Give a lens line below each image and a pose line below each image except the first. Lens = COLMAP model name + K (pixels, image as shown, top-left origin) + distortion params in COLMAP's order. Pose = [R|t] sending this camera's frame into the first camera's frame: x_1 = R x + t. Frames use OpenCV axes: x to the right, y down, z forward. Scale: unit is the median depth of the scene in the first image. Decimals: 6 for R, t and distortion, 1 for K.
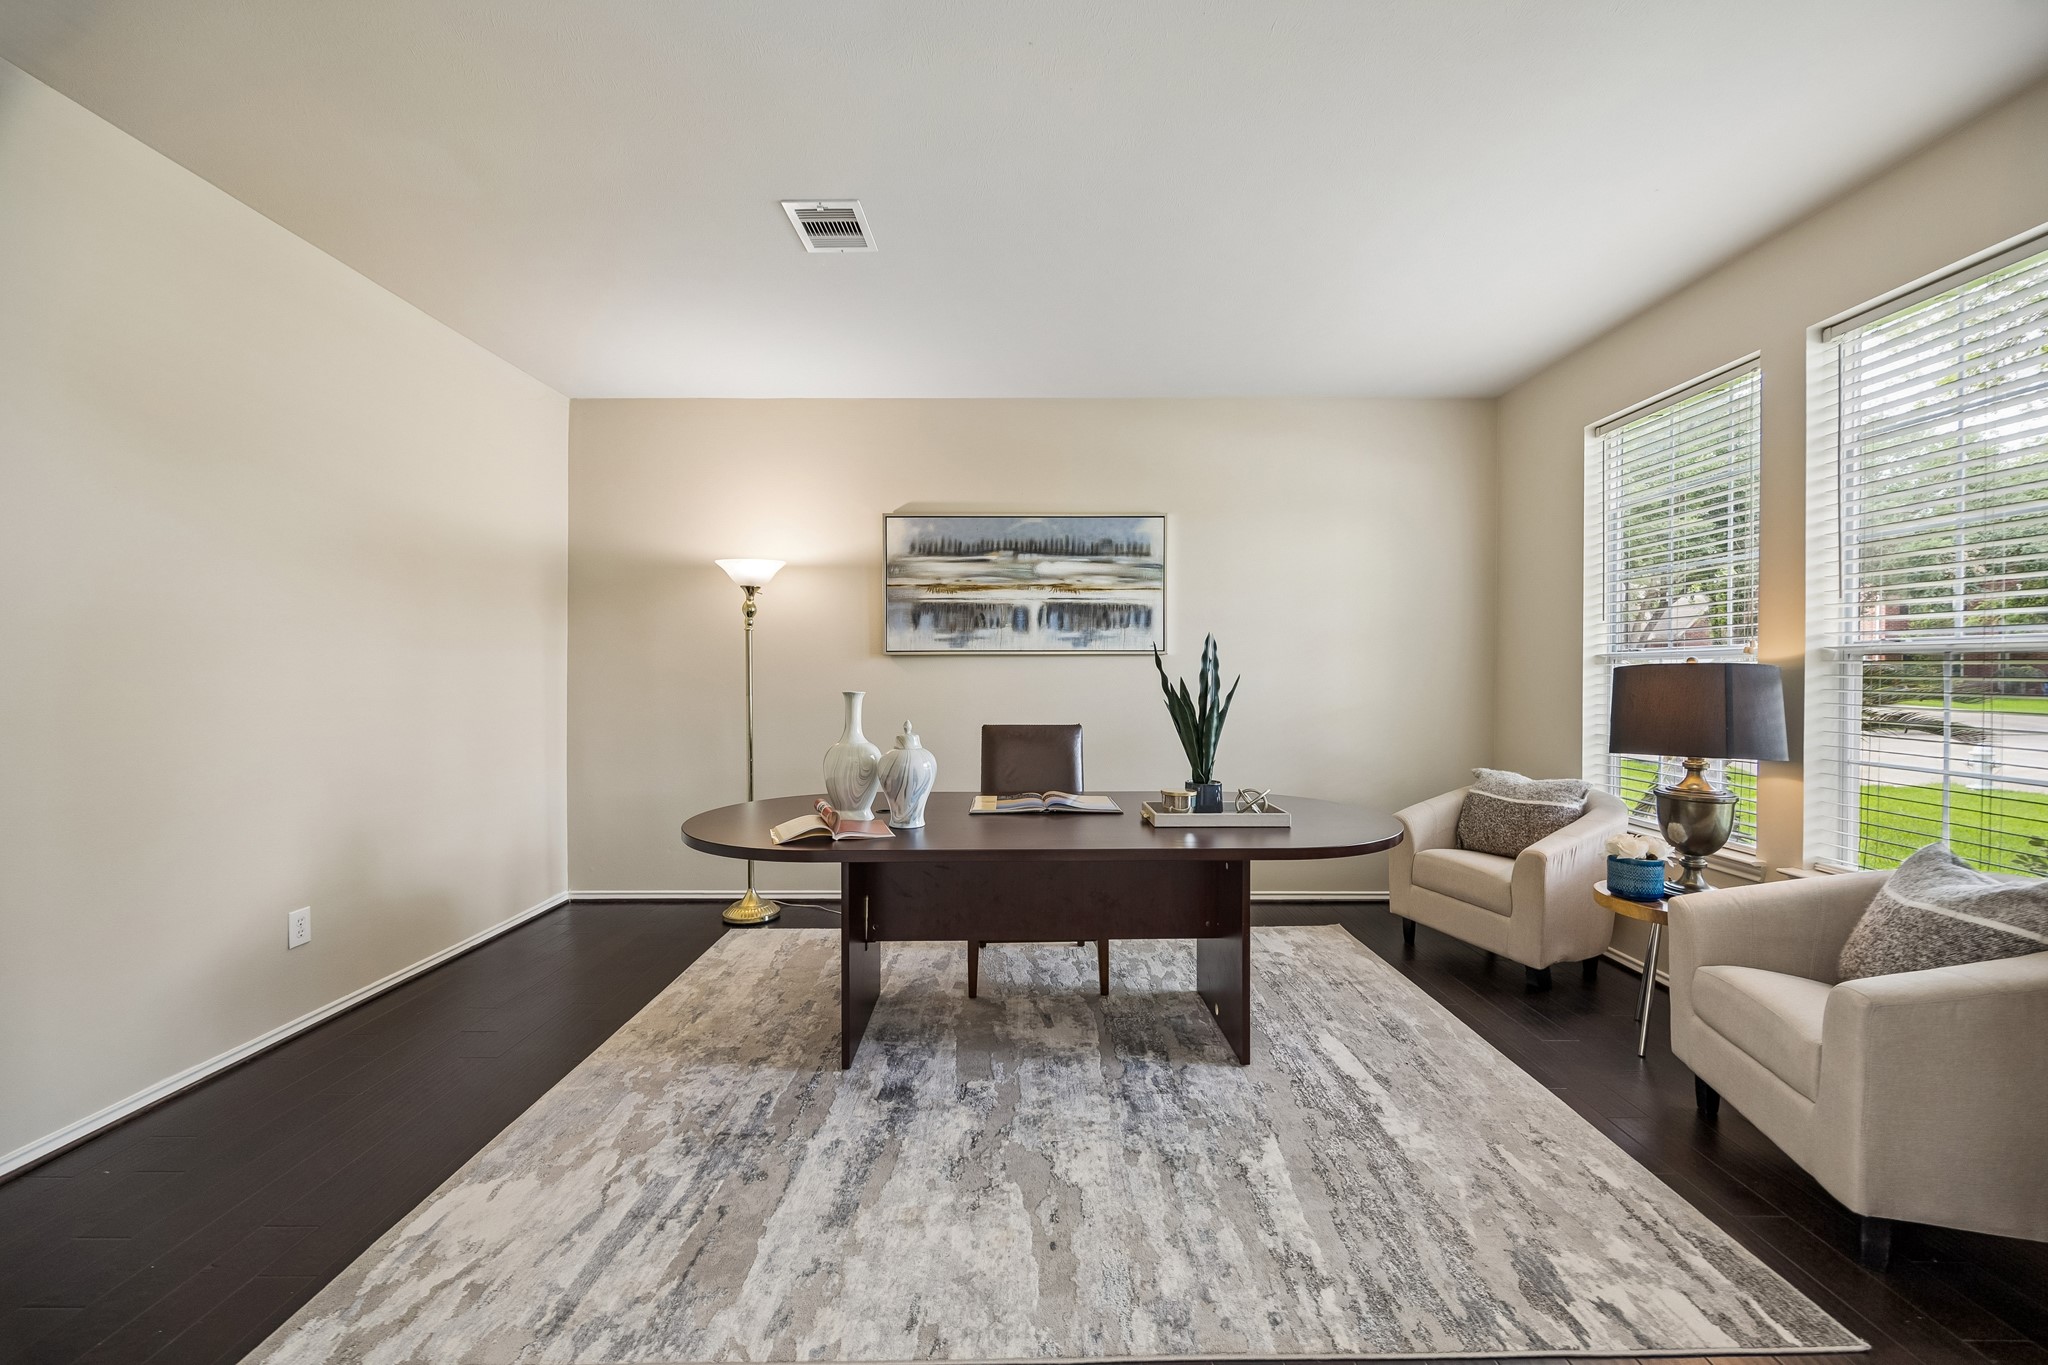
lens RADIAL K [[778.8, 0, 1032.8], [0, 778.8, 678.0], [0, 0, 1]] dist [-0.001738, -0.000210]
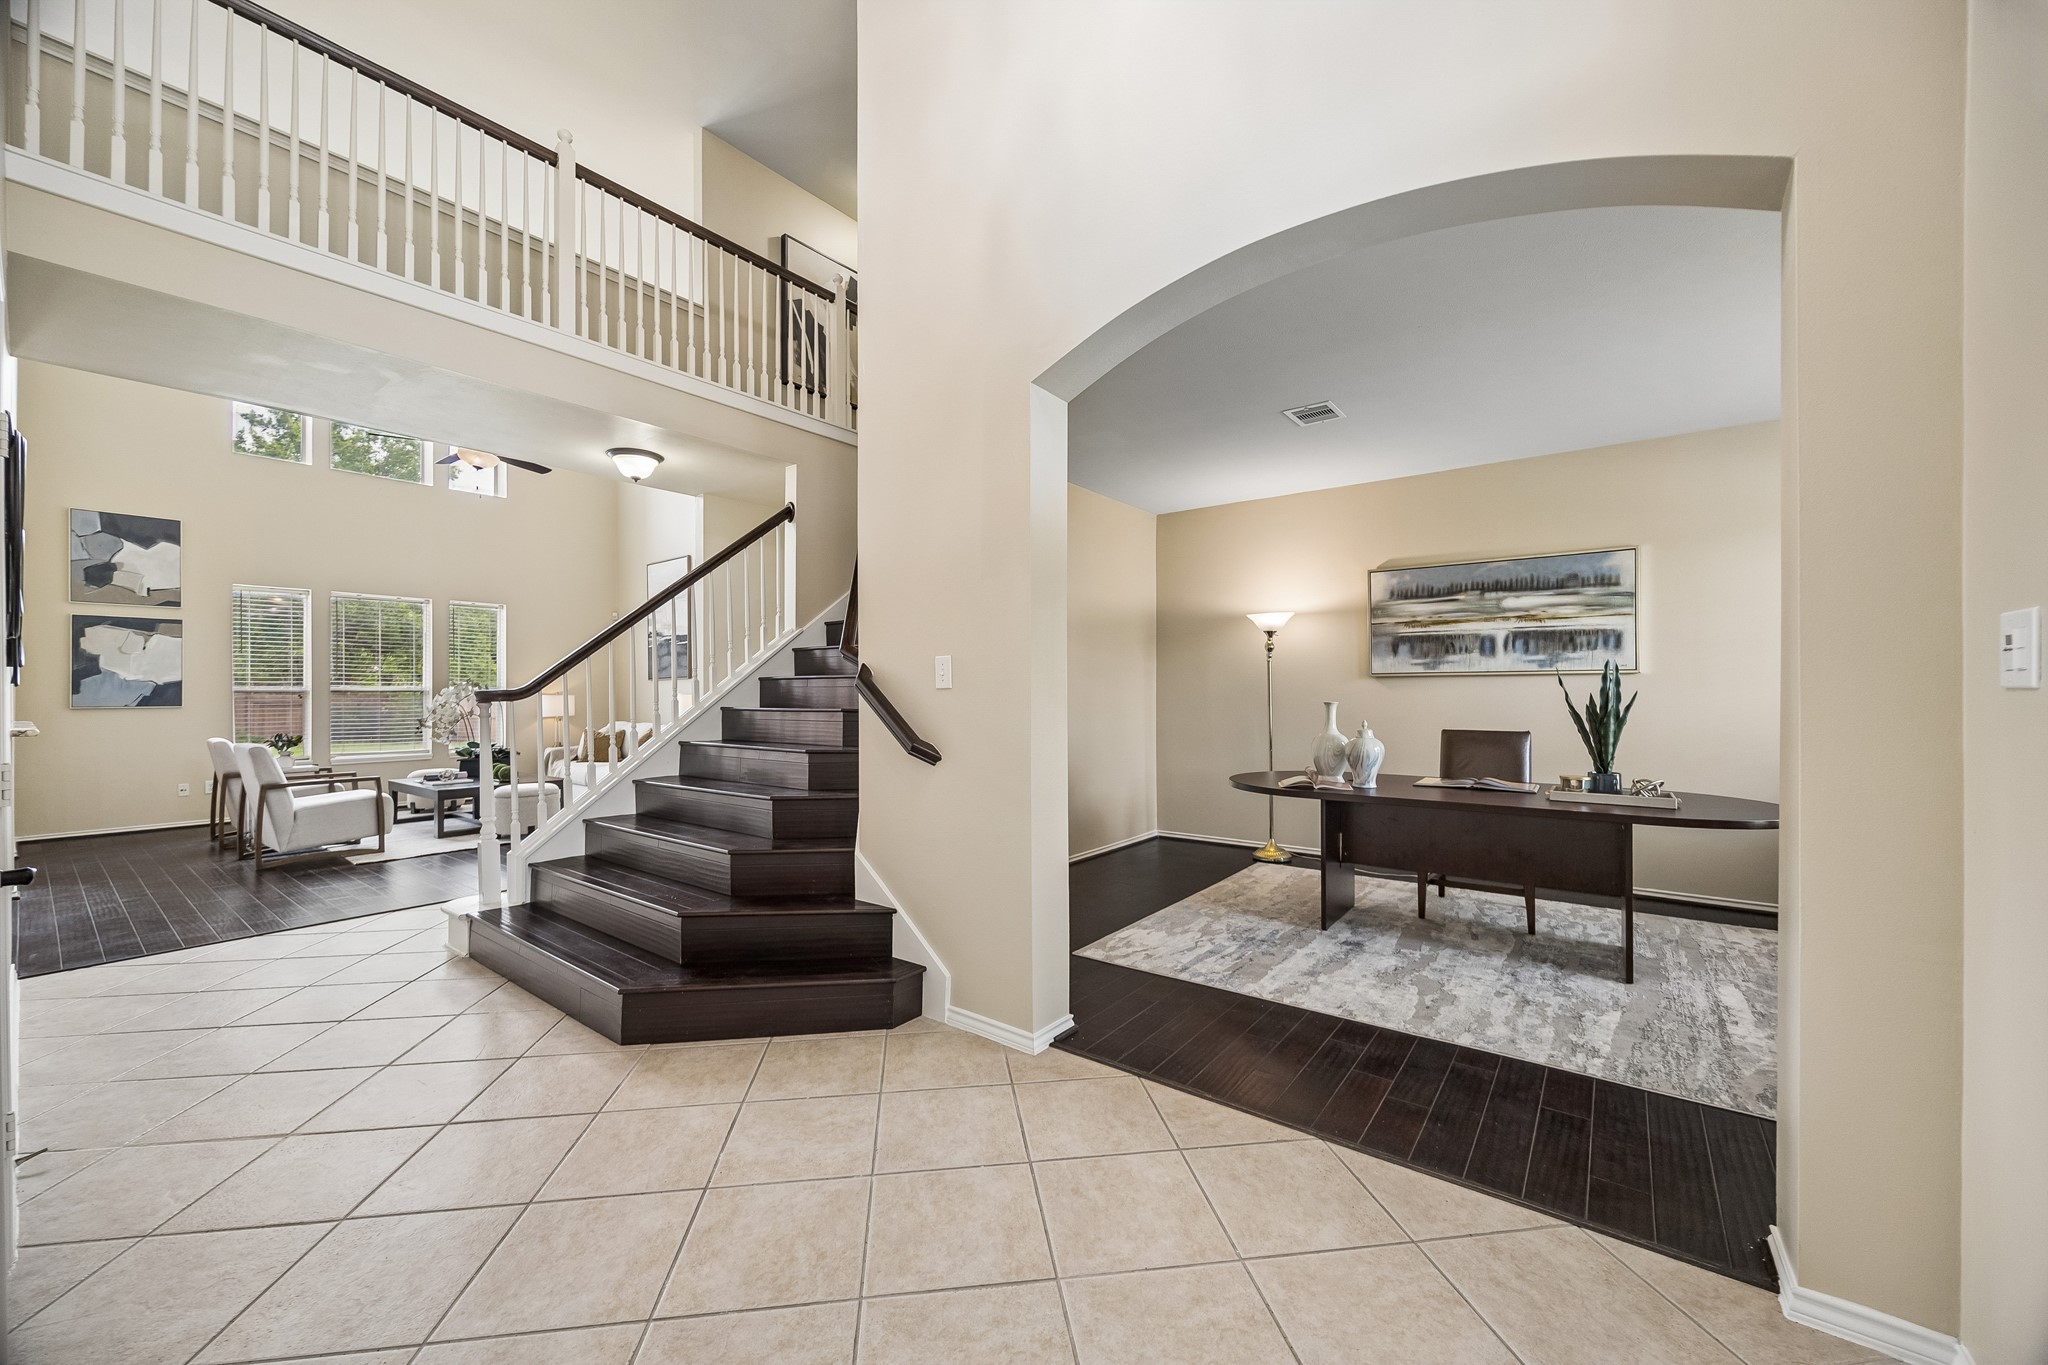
lens RADIAL K [[778.8, 0, 1032.8], [0, 778.8, 678.0], [0, 0, 1]] dist [-0.001738, -0.000210]
pose [[0.792358, -0.011779, -0.609942, 0.229539], [-0.002225, 0.999751, -0.022196, 0.004785], [0.610052, 0.018944, 0.792135, -0.561807]]
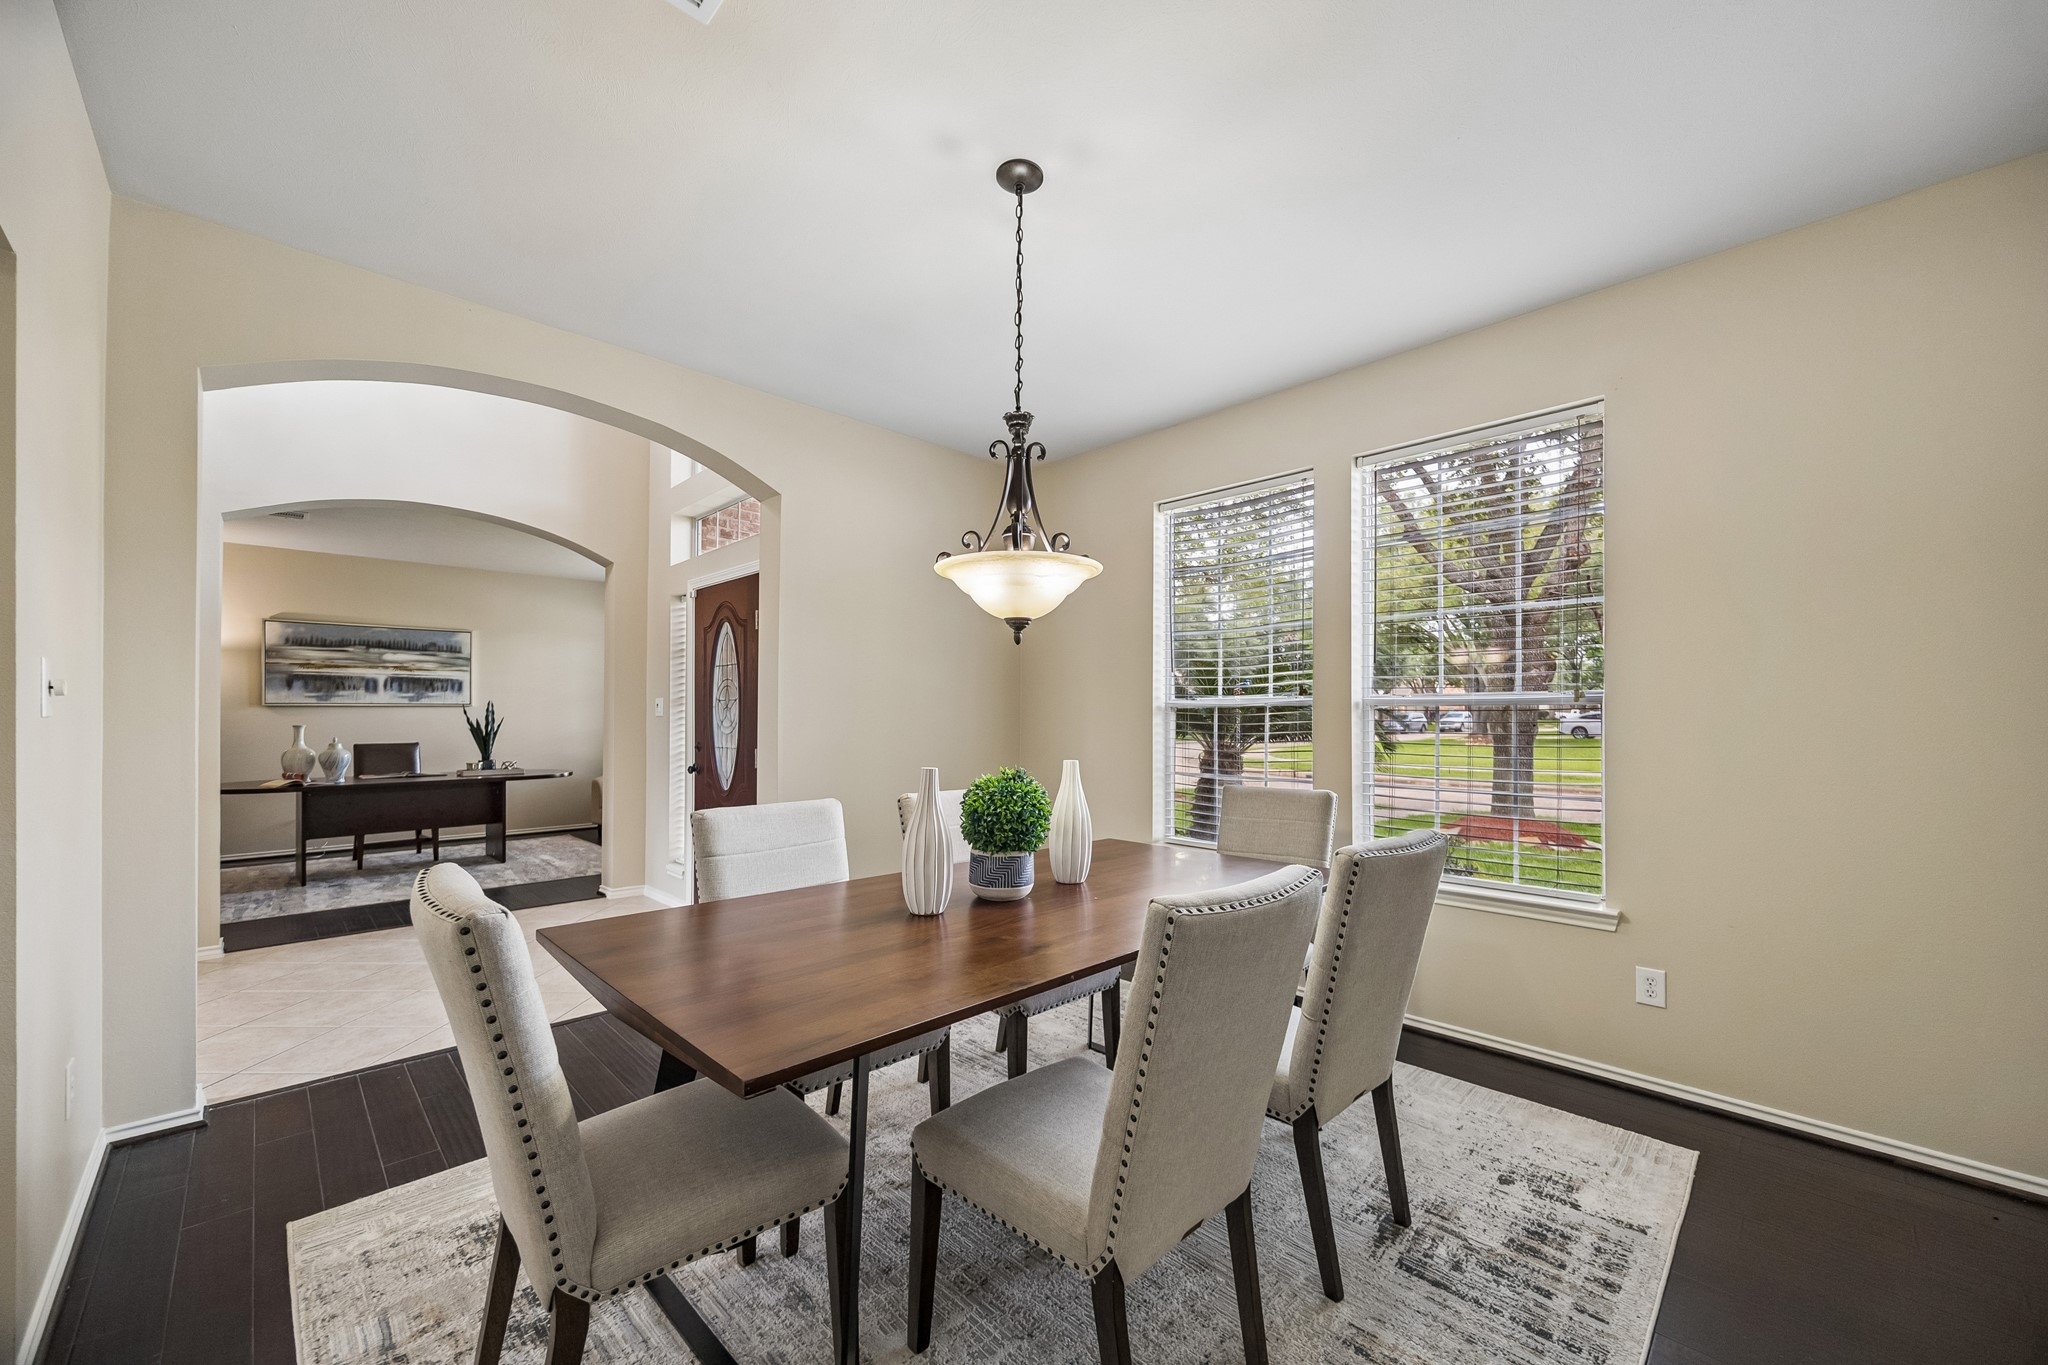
lens RADIAL K [[807.4, 0, 1025.8], [0, 807.4, 706.5], [0, 0, 1]] dist [-0.000455, -0.000058]
pose [[0.724983, 0.005307, 0.688746, -0.277222], [0.007103, 0.999860, -0.015181, 0.012283], [-0.688730, 0.015898, 0.724844, -1.845179]]
